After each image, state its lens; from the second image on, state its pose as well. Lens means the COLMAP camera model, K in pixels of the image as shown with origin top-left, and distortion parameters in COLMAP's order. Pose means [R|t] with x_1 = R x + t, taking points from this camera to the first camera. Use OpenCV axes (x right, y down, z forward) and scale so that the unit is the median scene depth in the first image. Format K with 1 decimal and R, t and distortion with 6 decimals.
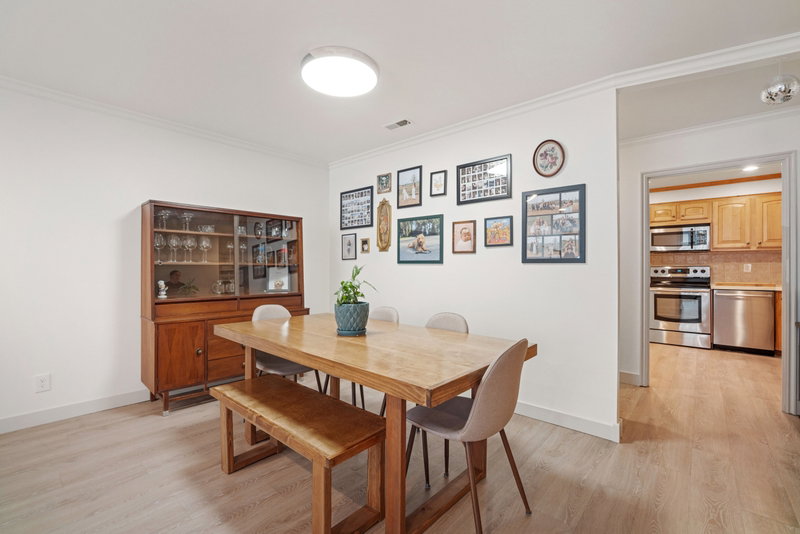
lens RADIAL K [[354.3, 0, 398.2], [0, 354.3, 264.5], [0, 0, 1]] dist [-0.031125, 0.014535]
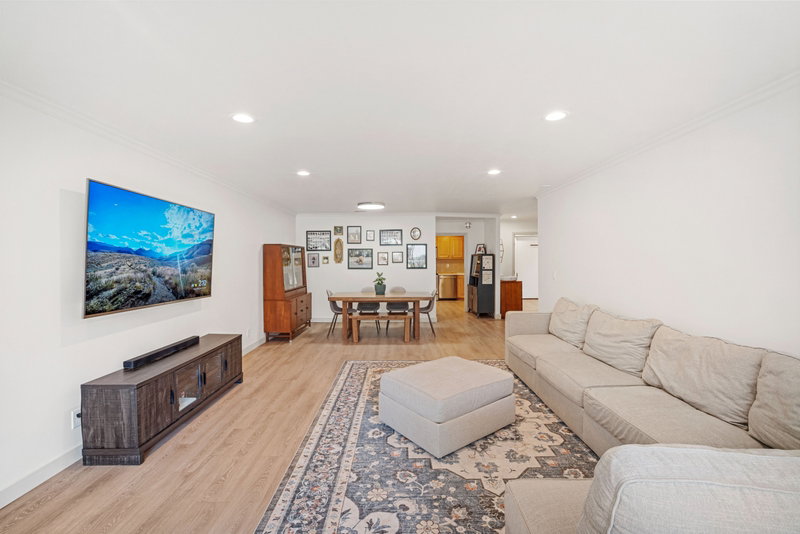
lens RADIAL K [[354.3, 0, 398.2], [0, 354.3, 264.5], [0, 0, 1]] dist [-0.031125, 0.014535]
pose [[0.742030, -0.020800, 0.670044, -1.004634], [0.002436, 0.999596, 0.028332, -0.074658], [-0.670362, -0.019391, 0.741781, -0.670005]]
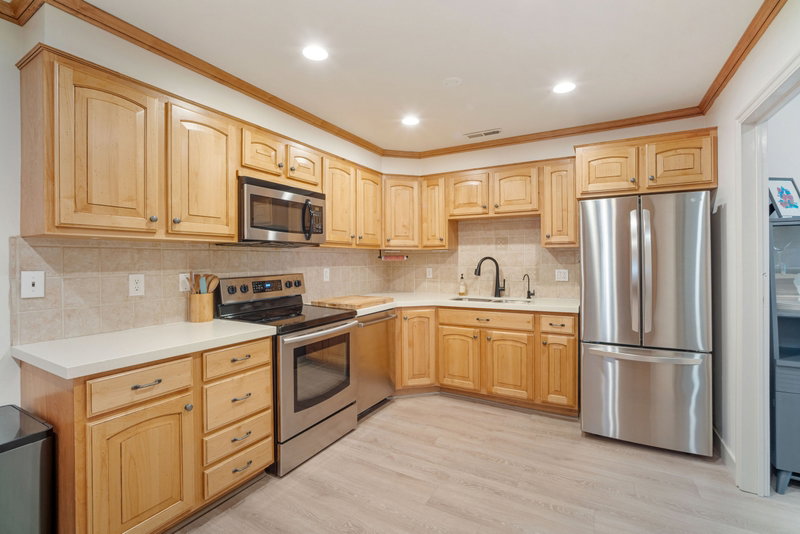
lens RADIAL K [[354.3, 0, 398.2], [0, 354.3, 264.5], [0, 0, 1]] dist [-0.031125, 0.014535]
pose [[-0.200515, -0.015495, 0.979568, 0.351806], [-0.005434, 0.999877, 0.014704, -0.020507], [-0.979676, -0.002374, -0.200575, 1.065388]]
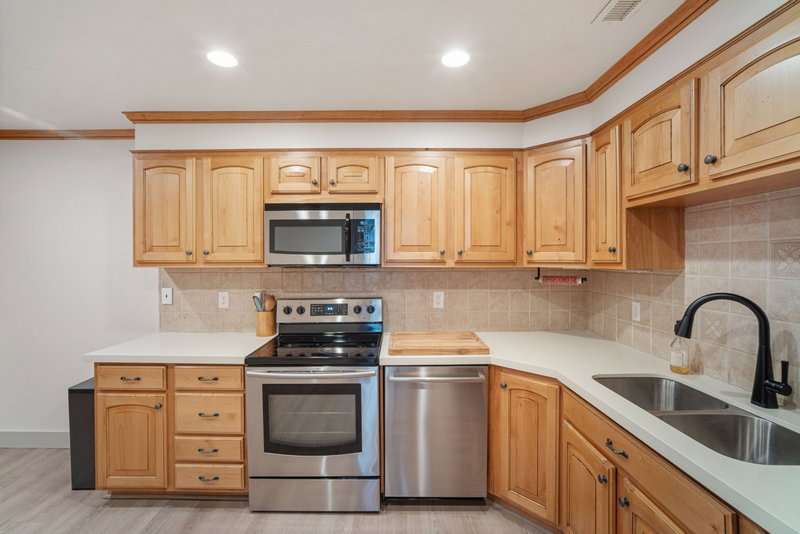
lens RADIAL K [[354.3, 0, 398.2], [0, 354.3, 264.5], [0, 0, 1]] dist [-0.031125, 0.014535]
pose [[0.743173, -0.013265, 0.668967, 0.653361], [-0.001662, 0.999764, 0.021672, -0.055877], [-0.669097, -0.017218, 0.742976, 0.698155]]
